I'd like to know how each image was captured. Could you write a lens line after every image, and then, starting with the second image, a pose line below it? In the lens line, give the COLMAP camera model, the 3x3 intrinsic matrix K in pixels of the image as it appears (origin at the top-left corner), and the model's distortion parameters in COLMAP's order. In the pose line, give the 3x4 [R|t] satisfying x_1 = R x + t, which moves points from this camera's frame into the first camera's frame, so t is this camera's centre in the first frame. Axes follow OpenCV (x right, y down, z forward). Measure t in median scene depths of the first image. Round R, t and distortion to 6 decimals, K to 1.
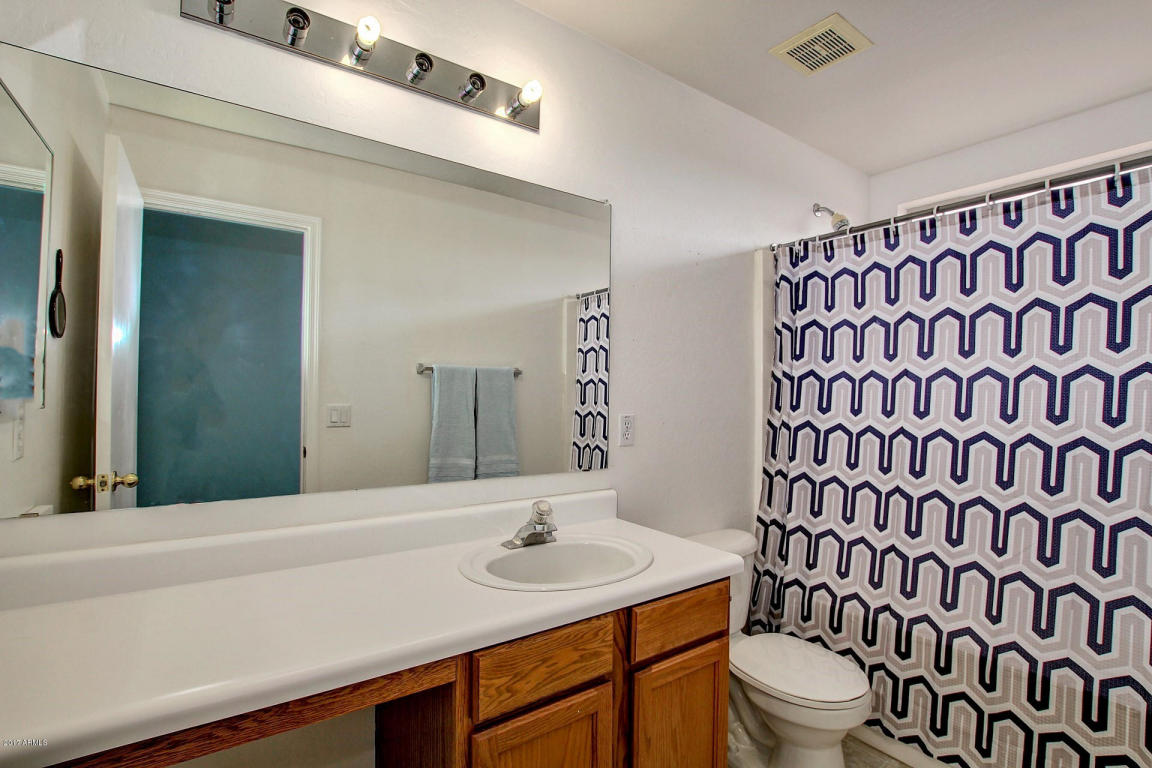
lens RADIAL K [[537.3, 0, 580.7], [0, 537.3, 386.1], [0, 0, 1]] dist [-0.037083, 0.009925]
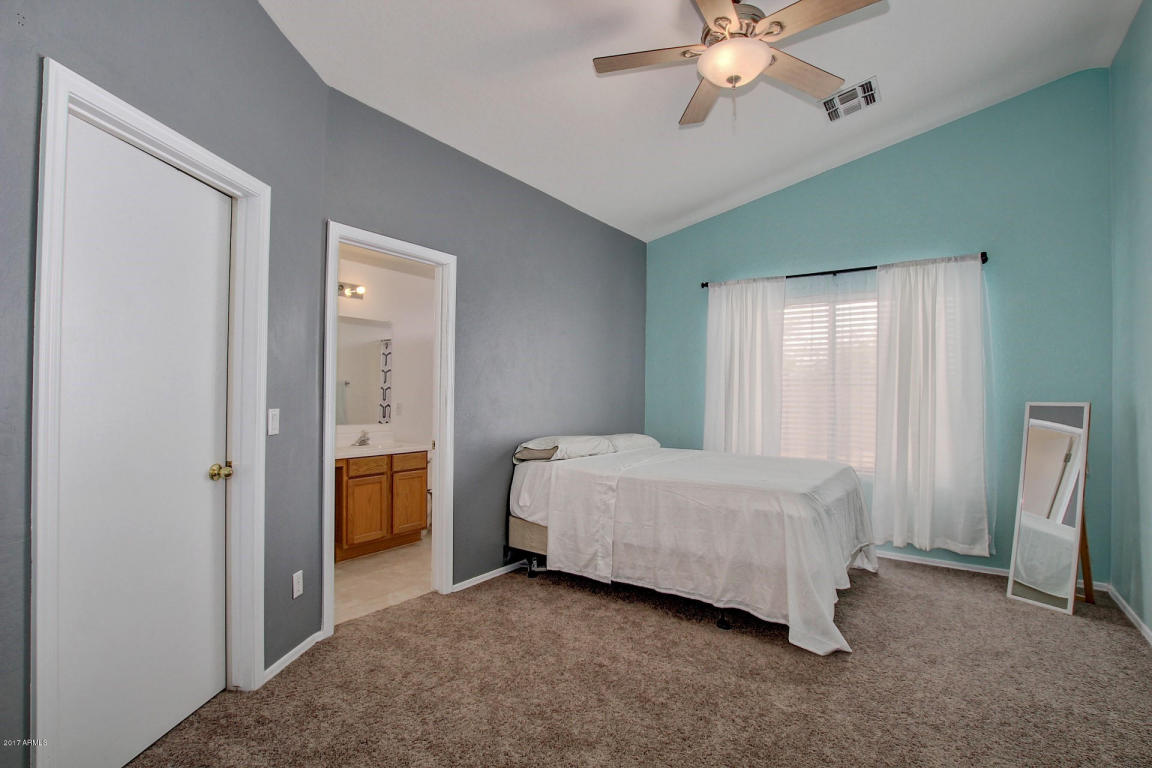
lens RADIAL K [[537.3, 0, 580.7], [0, 537.3, 386.1], [0, 0, 1]] dist [-0.037083, 0.009925]
pose [[0.944345, 0.000741, 0.328957, 0.110879], [-0.000499, 1.000000, -0.000822, -0.039688], [-0.328957, 0.000612, 0.944345, -2.844796]]
